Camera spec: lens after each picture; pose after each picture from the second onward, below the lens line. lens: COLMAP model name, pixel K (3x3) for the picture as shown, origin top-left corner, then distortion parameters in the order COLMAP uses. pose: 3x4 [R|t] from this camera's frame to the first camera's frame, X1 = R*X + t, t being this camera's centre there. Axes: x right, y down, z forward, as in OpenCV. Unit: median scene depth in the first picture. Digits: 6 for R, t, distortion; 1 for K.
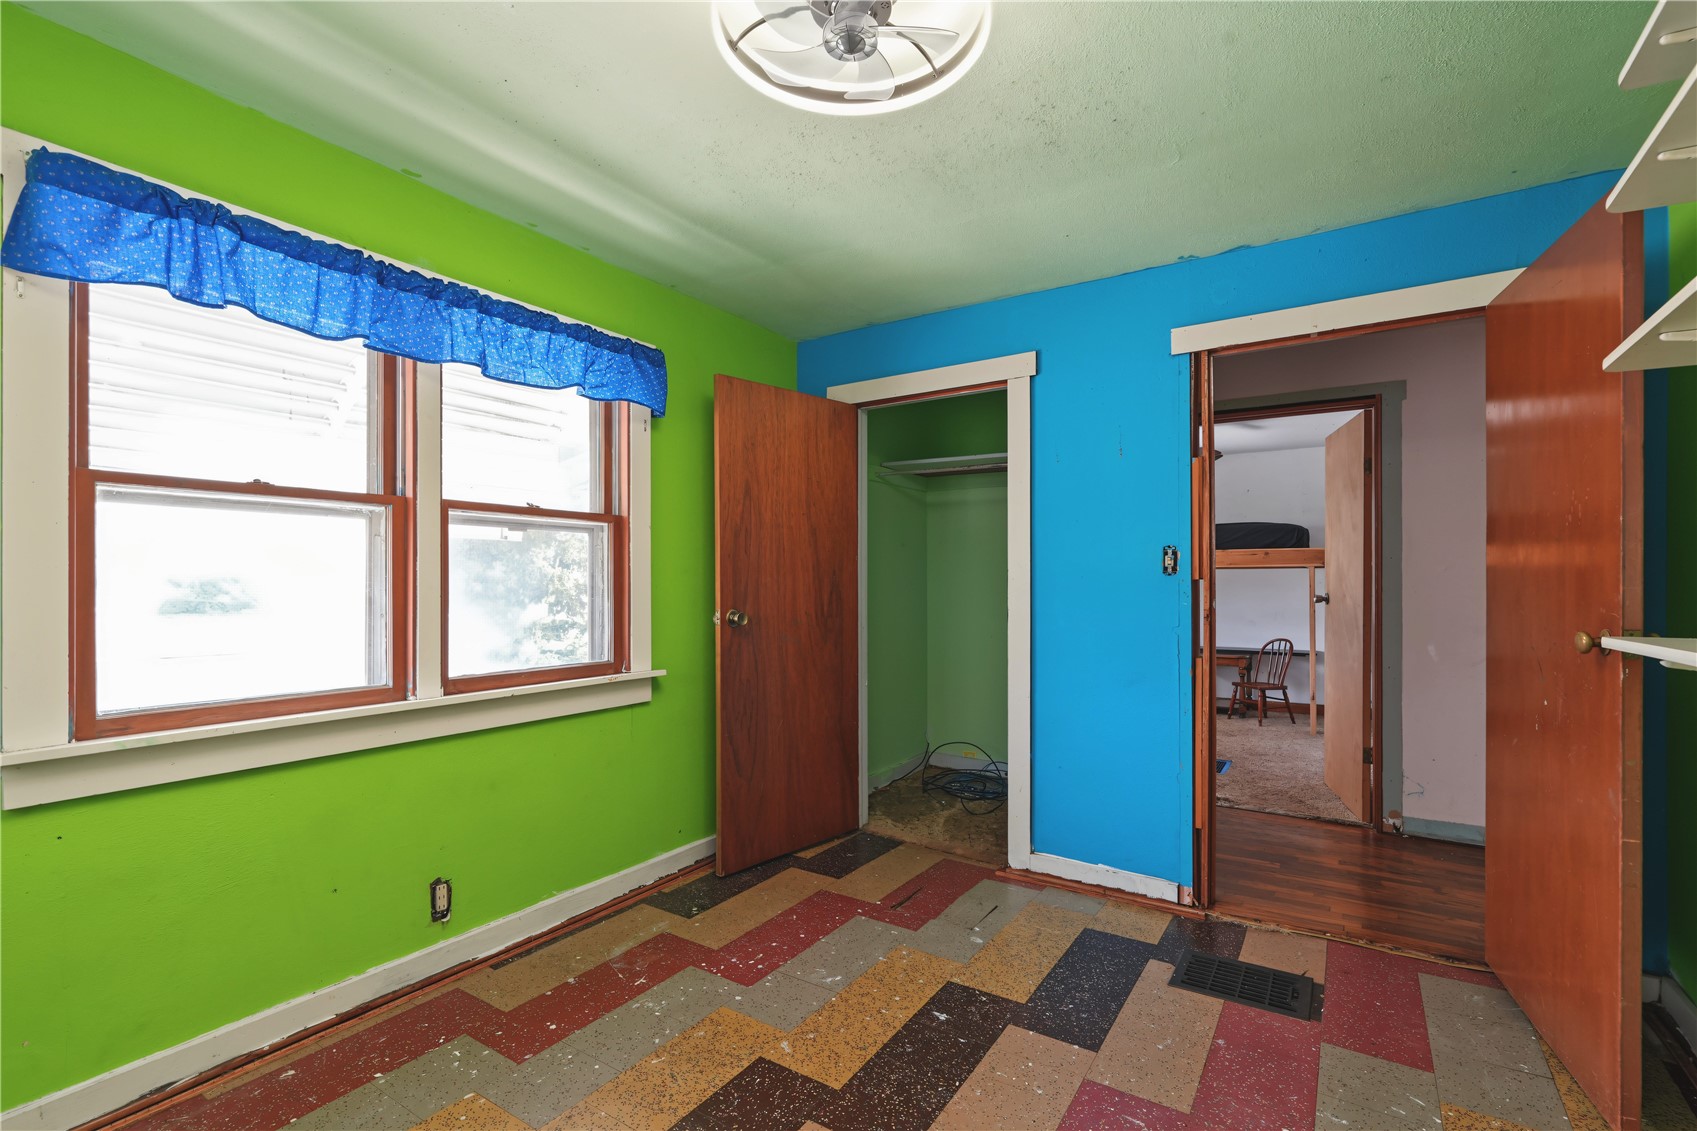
lens RADIAL K [[771.3, 0, 856.7], [0, 771.3, 580.5], [0, 0, 1]] dist [-0.001092, 0.000605]
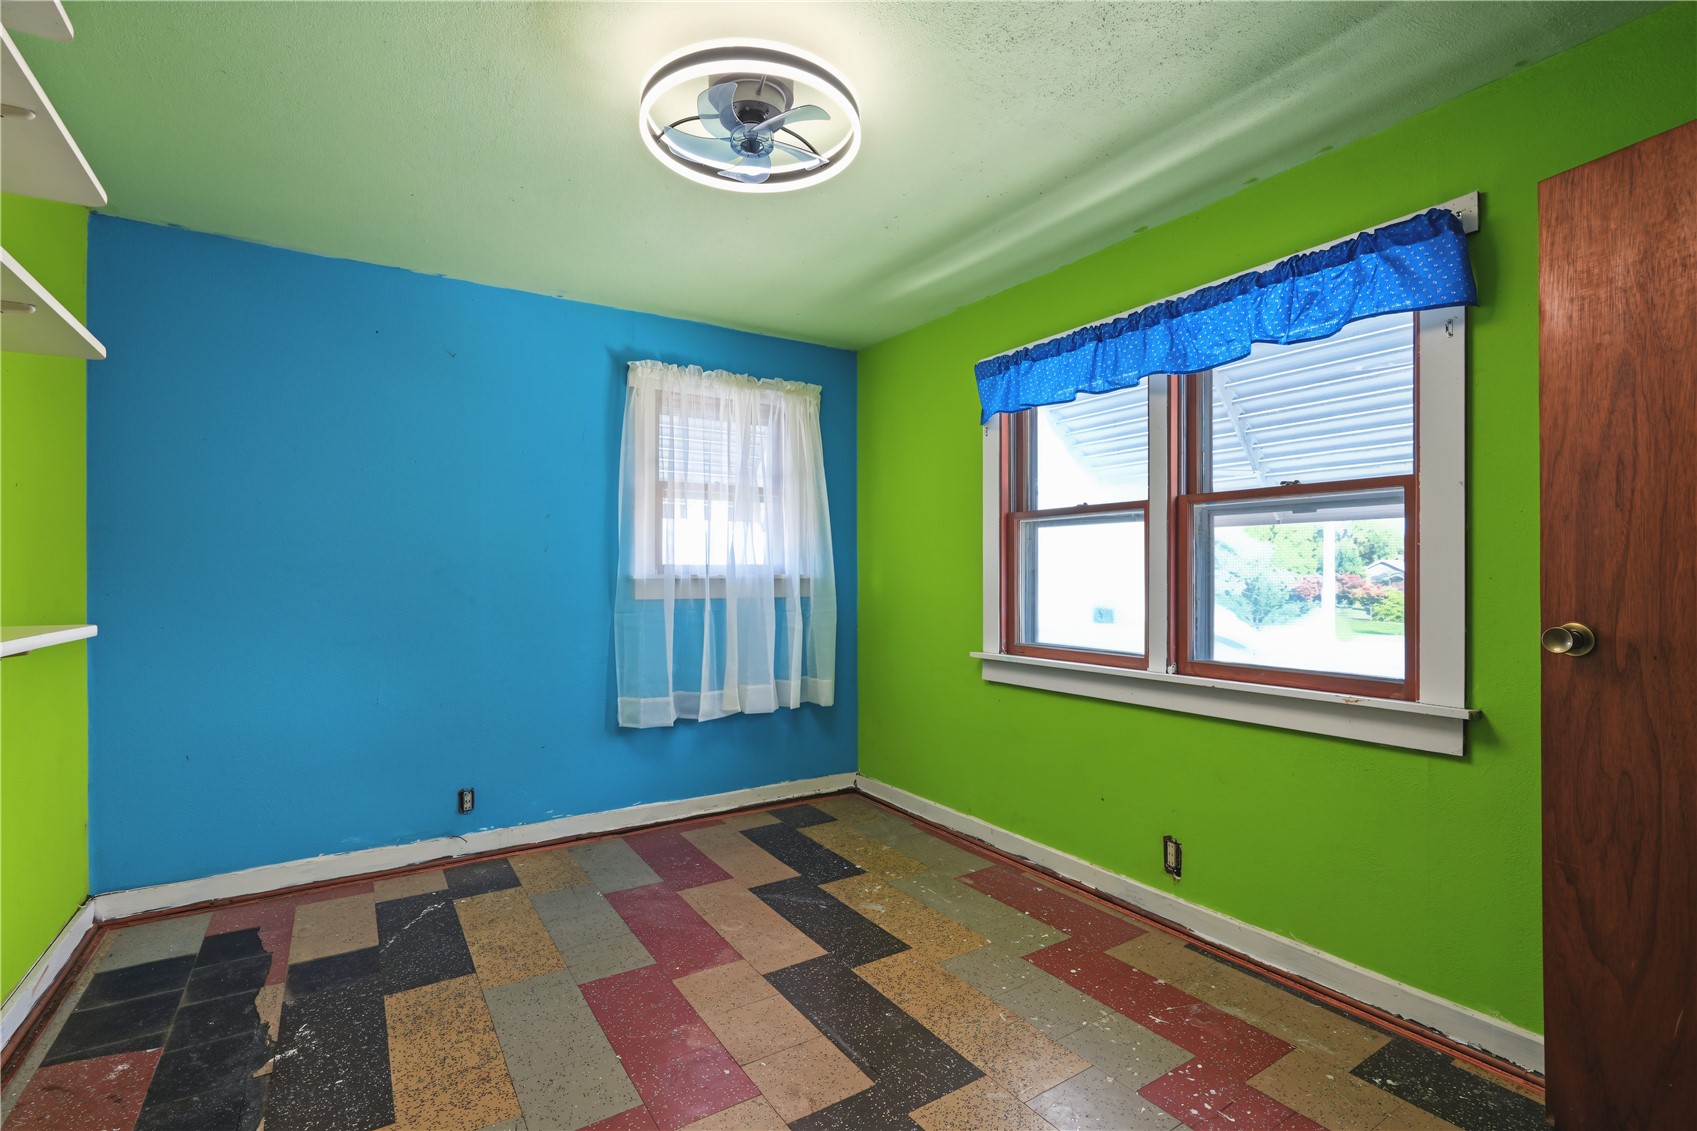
lens RADIAL K [[771.3, 0, 856.7], [0, 771.3, 580.5], [0, 0, 1]] dist [-0.001092, 0.000605]
pose [[-0.397195, 0.001033, -0.917734, 0.647547], [-0.002464, 0.999995, 0.002192, 0.013260], [0.917731, 0.003132, -0.397191, 0.997625]]
